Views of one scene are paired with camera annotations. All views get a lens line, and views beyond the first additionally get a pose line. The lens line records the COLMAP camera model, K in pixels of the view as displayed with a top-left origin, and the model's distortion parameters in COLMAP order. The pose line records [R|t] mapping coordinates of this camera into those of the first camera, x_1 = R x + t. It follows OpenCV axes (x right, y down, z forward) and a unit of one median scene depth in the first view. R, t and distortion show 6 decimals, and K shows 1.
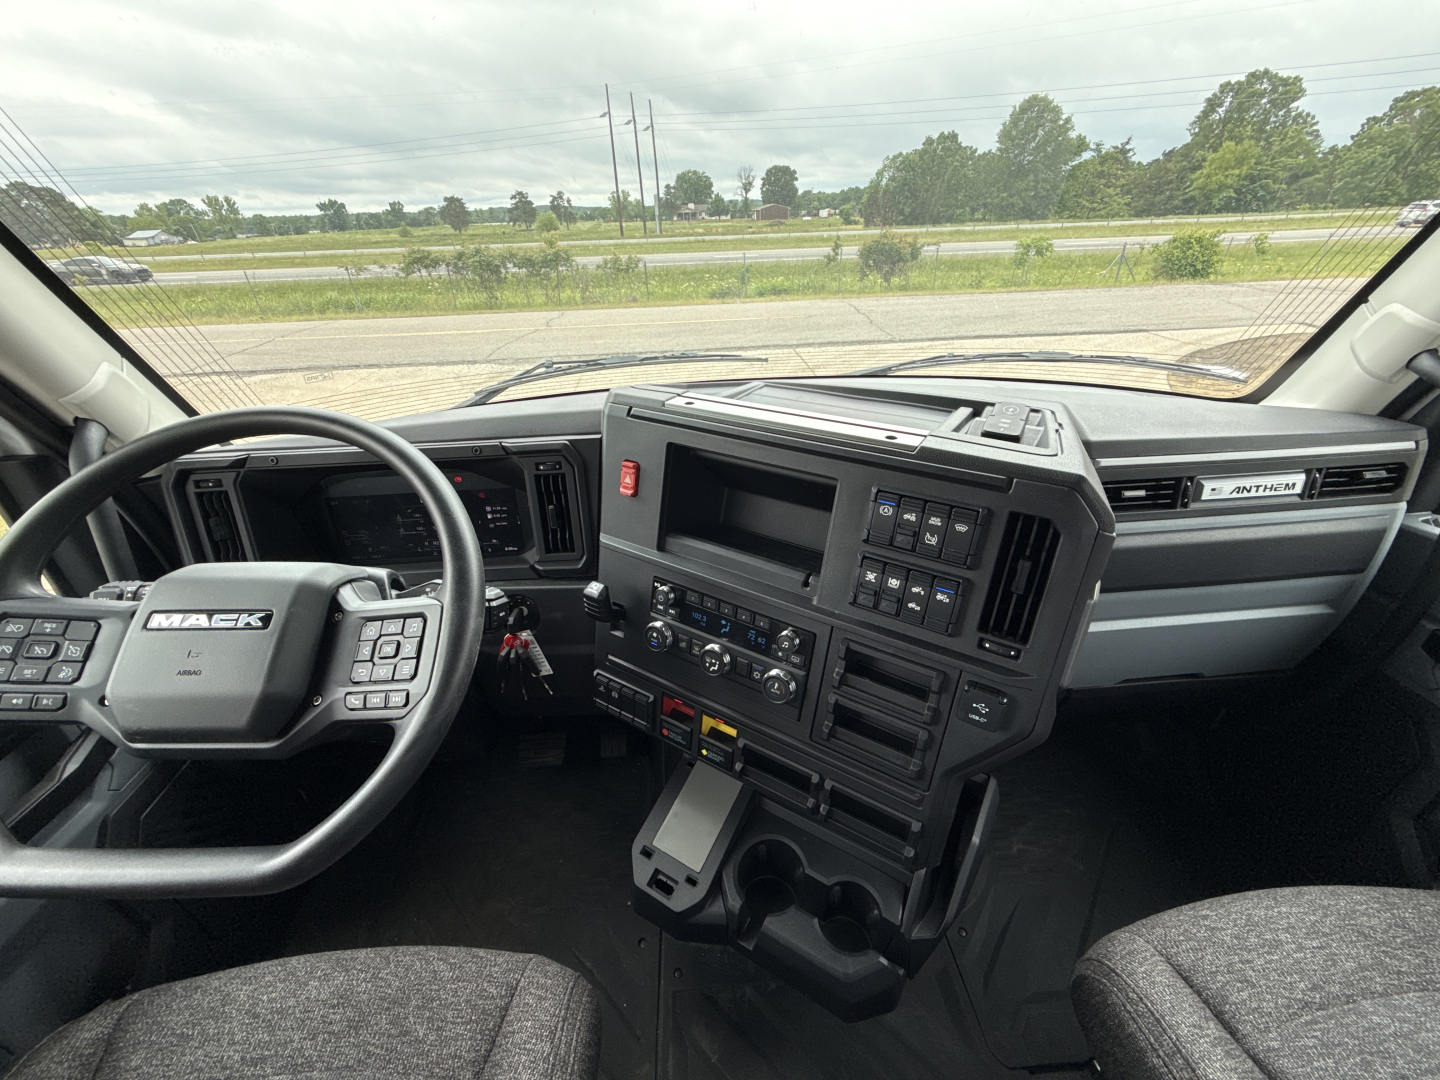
lens RADIAL K [[568.4, 0, 731.3], [0, 568.4, 537.9], [0, 0, 1]] dist [0.002243, 0.000582]
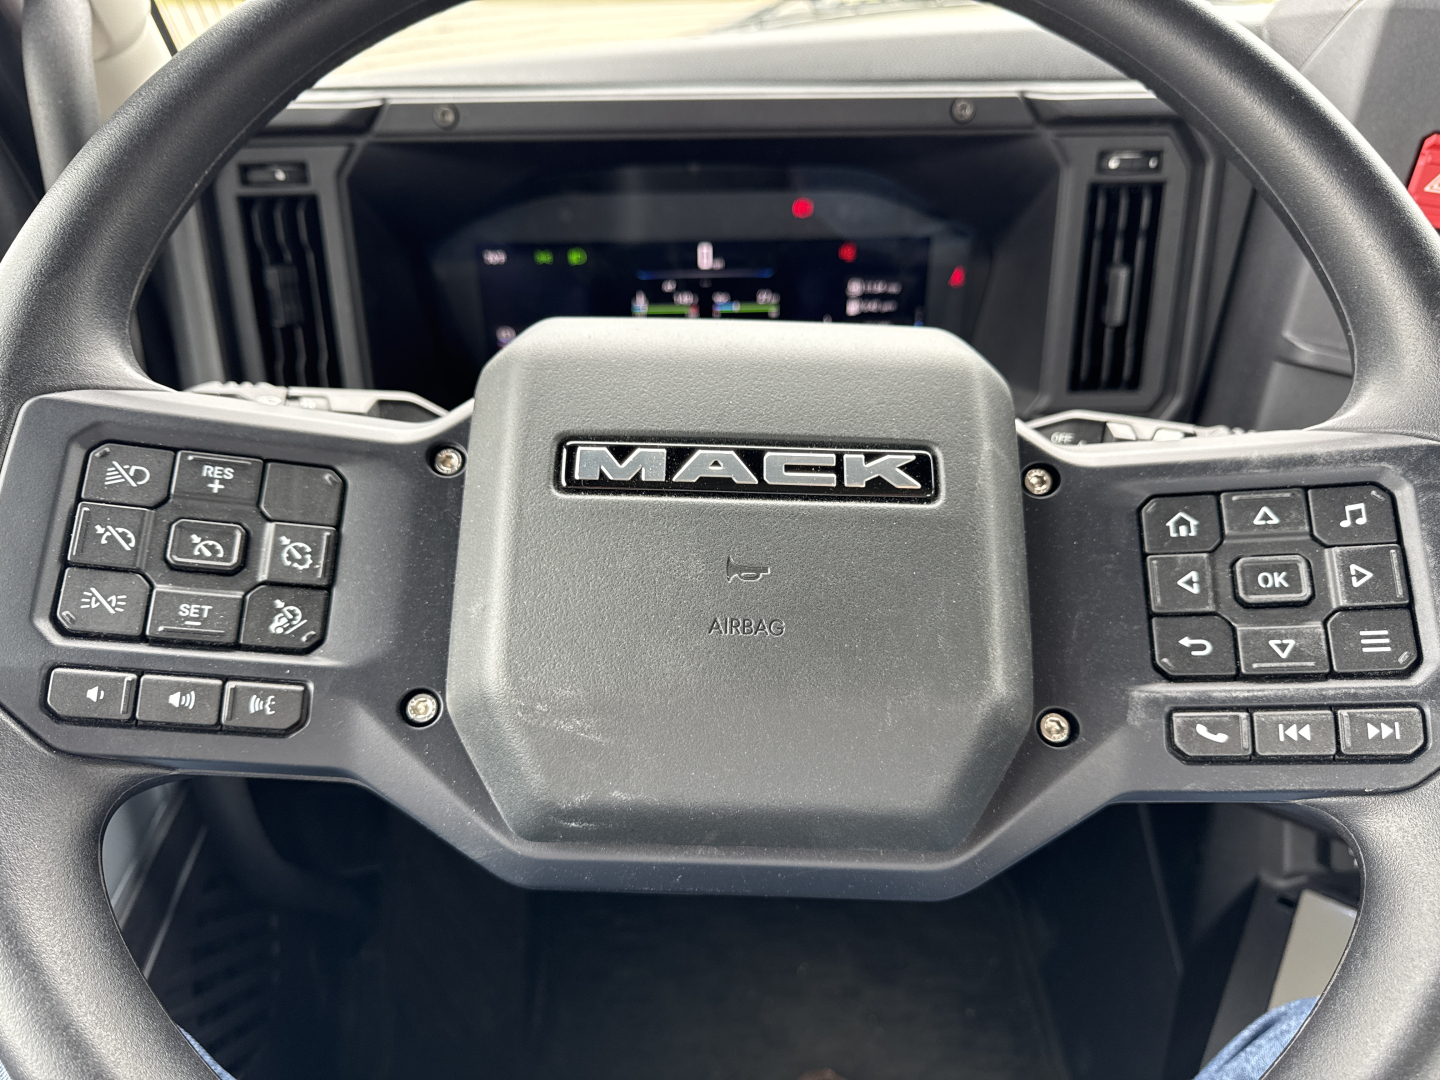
lens RADIAL K [[1038.7, 0, 712.1], [0, 1038.7, 544.1], [0, 0, 1]] dist [0.042573, -0.067381]
pose [[0.999549, 0.029739, 0.004075, -0.904254], [-0.029946, 0.997296, 0.067106, 0.143780], [-0.002068, -0.067198, 0.997738, 0.407084]]
